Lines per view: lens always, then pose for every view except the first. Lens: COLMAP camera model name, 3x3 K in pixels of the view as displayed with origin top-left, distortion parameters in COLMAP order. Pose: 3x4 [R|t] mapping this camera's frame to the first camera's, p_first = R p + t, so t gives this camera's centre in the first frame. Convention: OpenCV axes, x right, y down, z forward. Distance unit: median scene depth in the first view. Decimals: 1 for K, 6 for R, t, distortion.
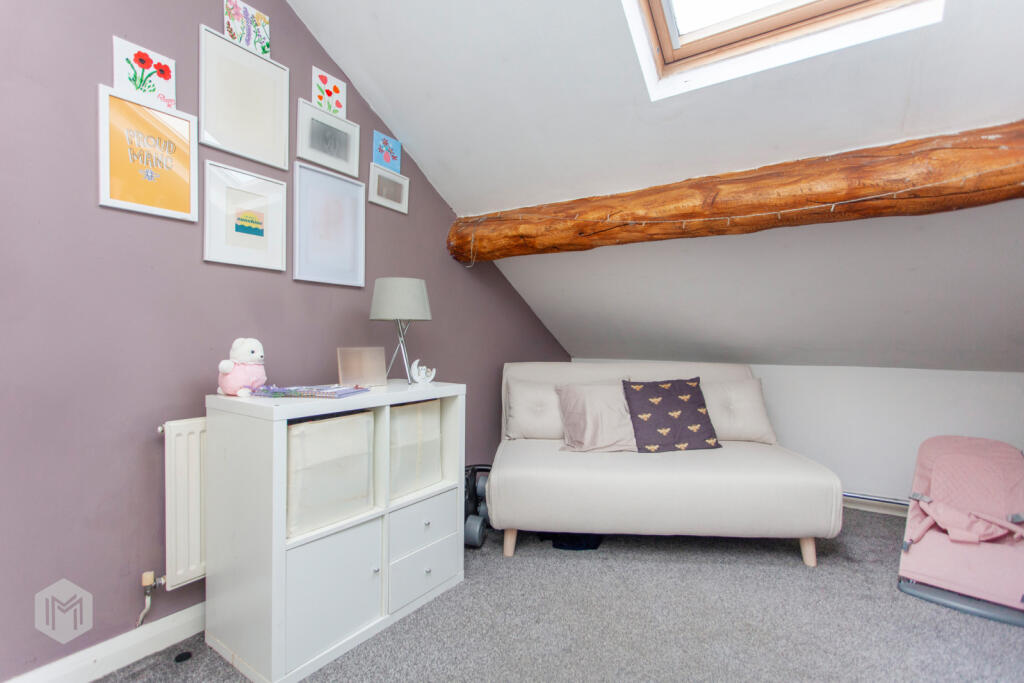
lens RADIAL K [[487.5, 0, 499.3], [0, 487.5, 340.8], [0, 0, 1]] dist [0.004757, 0.000486]
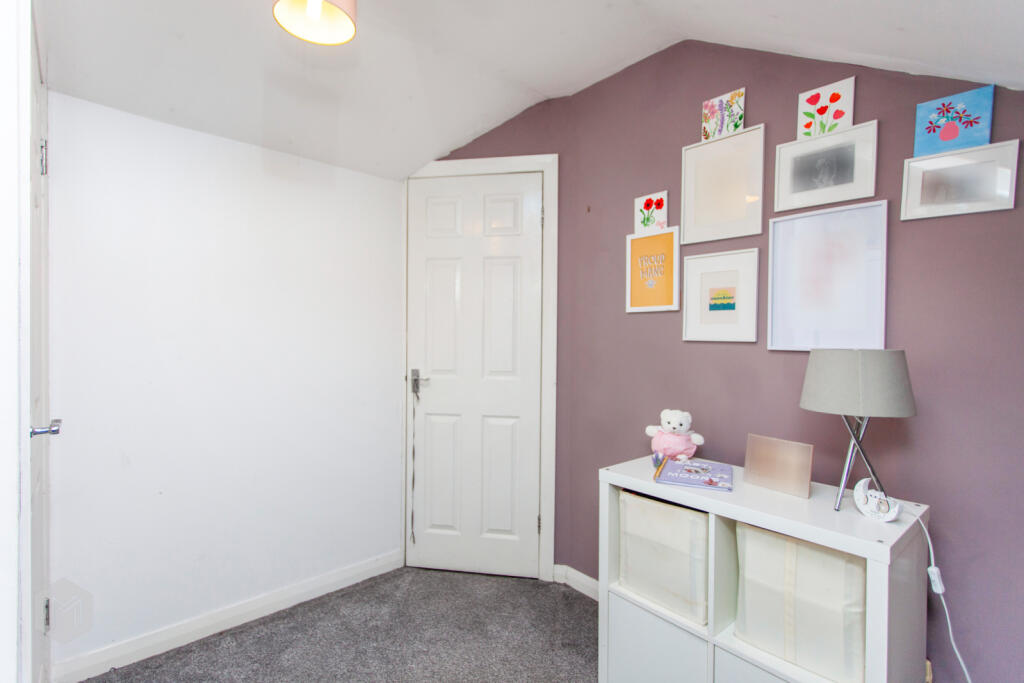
lens RADIAL K [[487.5, 0, 499.3], [0, 487.5, 340.8], [0, 0, 1]] dist [0.004757, 0.000486]
pose [[-0.257156, -0.011112, -0.966306, 0.612919], [-0.018353, 0.999810, -0.006613, -0.134531], [0.966196, 0.016035, -0.257311, 0.790824]]
